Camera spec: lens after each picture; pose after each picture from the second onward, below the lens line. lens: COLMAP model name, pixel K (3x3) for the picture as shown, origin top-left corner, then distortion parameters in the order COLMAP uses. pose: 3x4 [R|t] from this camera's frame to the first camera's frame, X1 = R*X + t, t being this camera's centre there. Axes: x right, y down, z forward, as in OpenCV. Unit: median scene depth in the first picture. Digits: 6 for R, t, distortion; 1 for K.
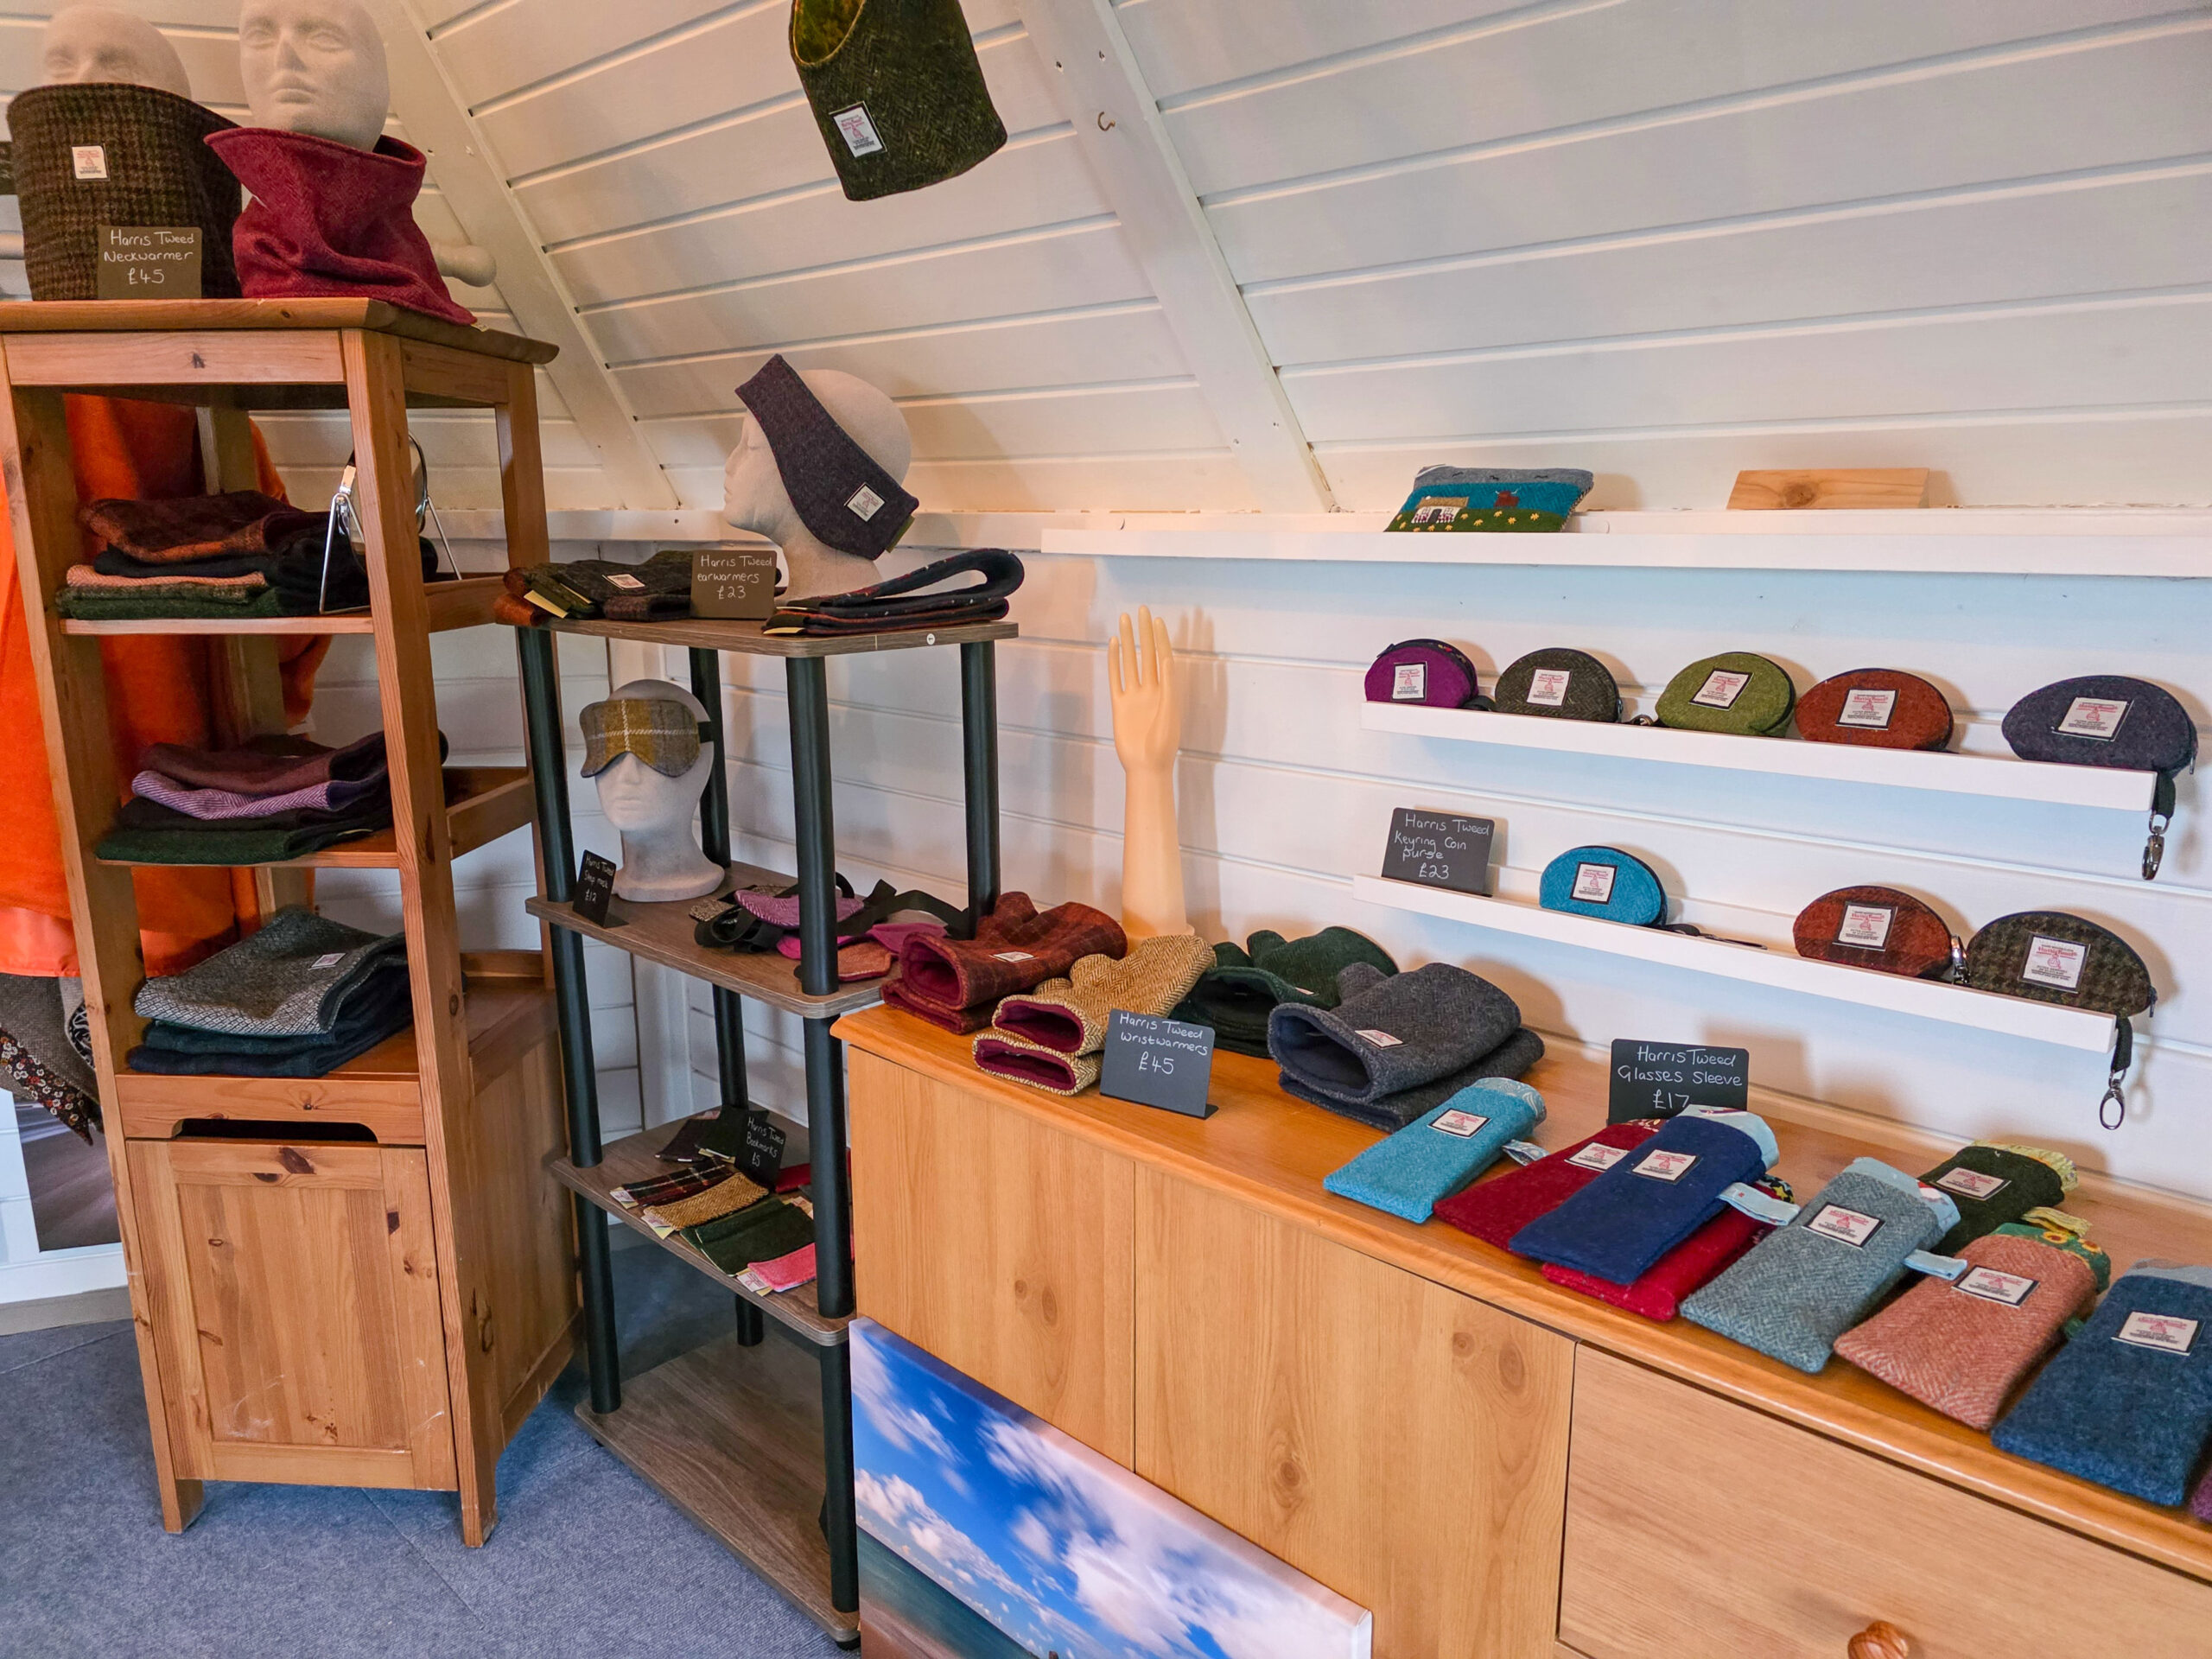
lens RADIAL K [[1474.0, 0, 1109.6], [0, 1474.0, 878.0], [0, 0, 1]] dist [0.023479, -0.001157]
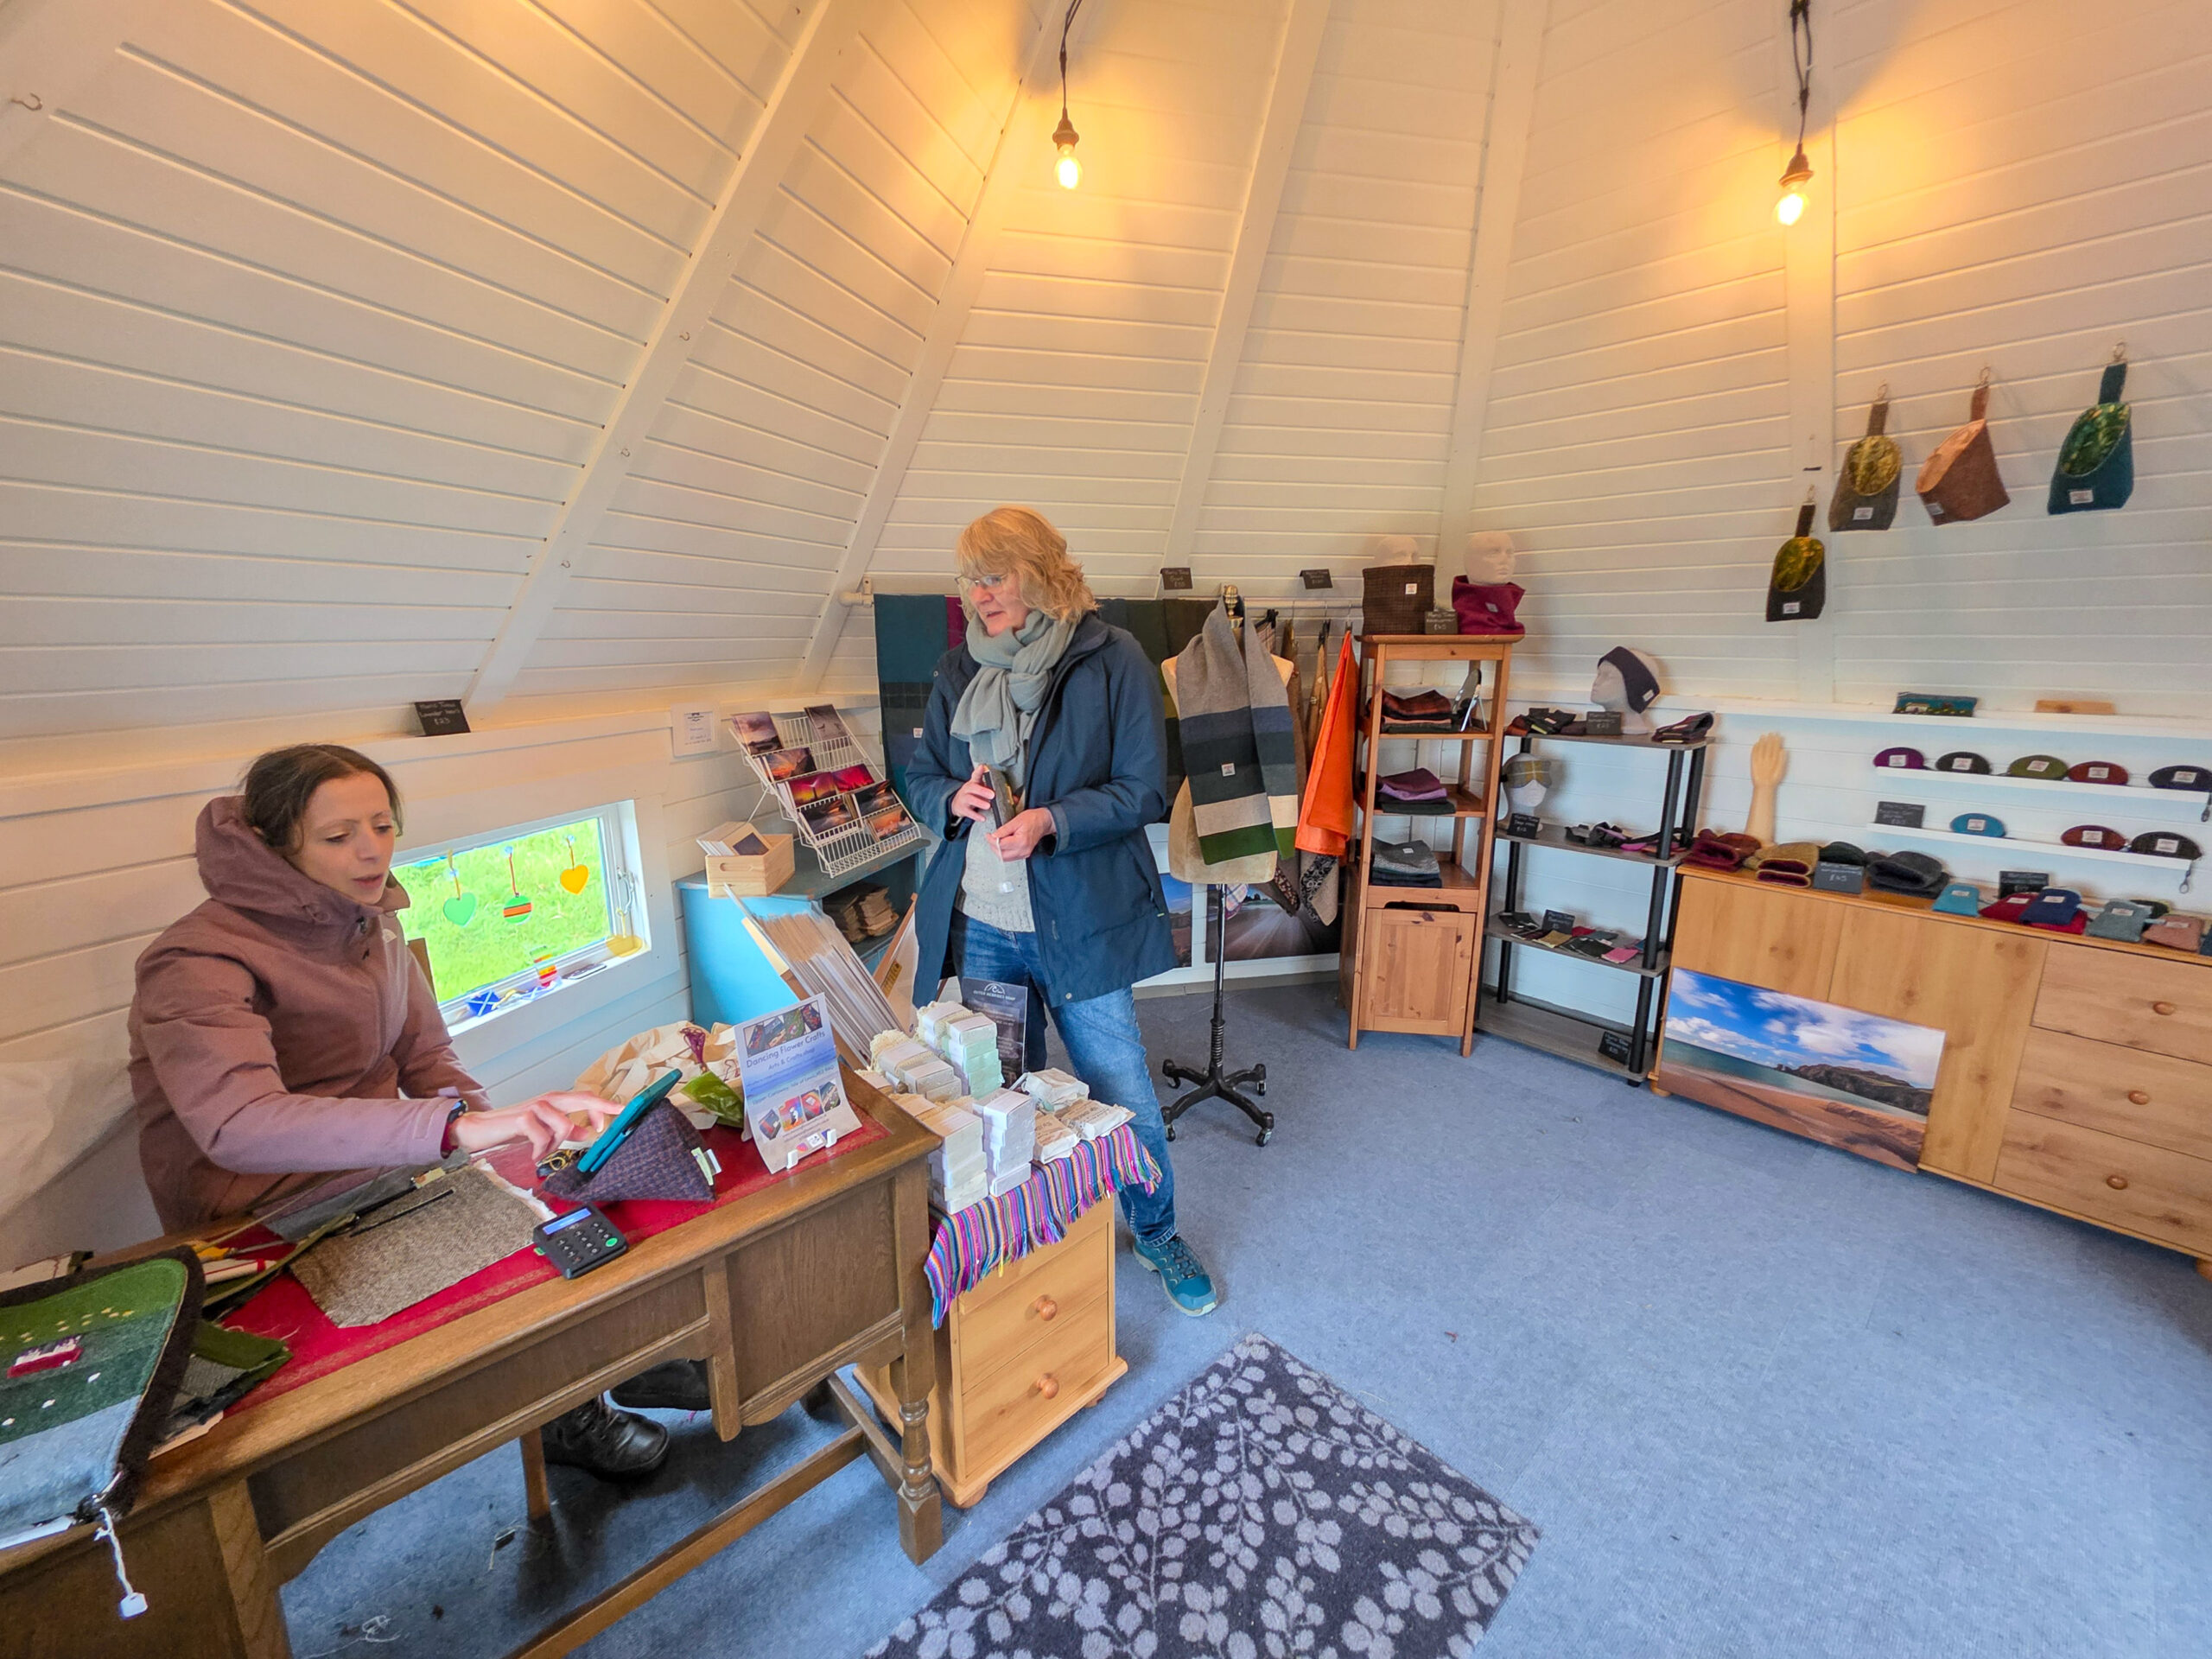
lens RADIAL K [[876.9, 0, 1106.0], [0, 876.9, 829.5], [0, 0, 1]] dist [0.000864, 0.000372]
pose [[0.997269, 0.014429, -0.072431, -1.402379], [-0.015743, 0.999721, -0.017595, 0.076895], [0.072157, 0.018688, 0.997218, -1.029114]]
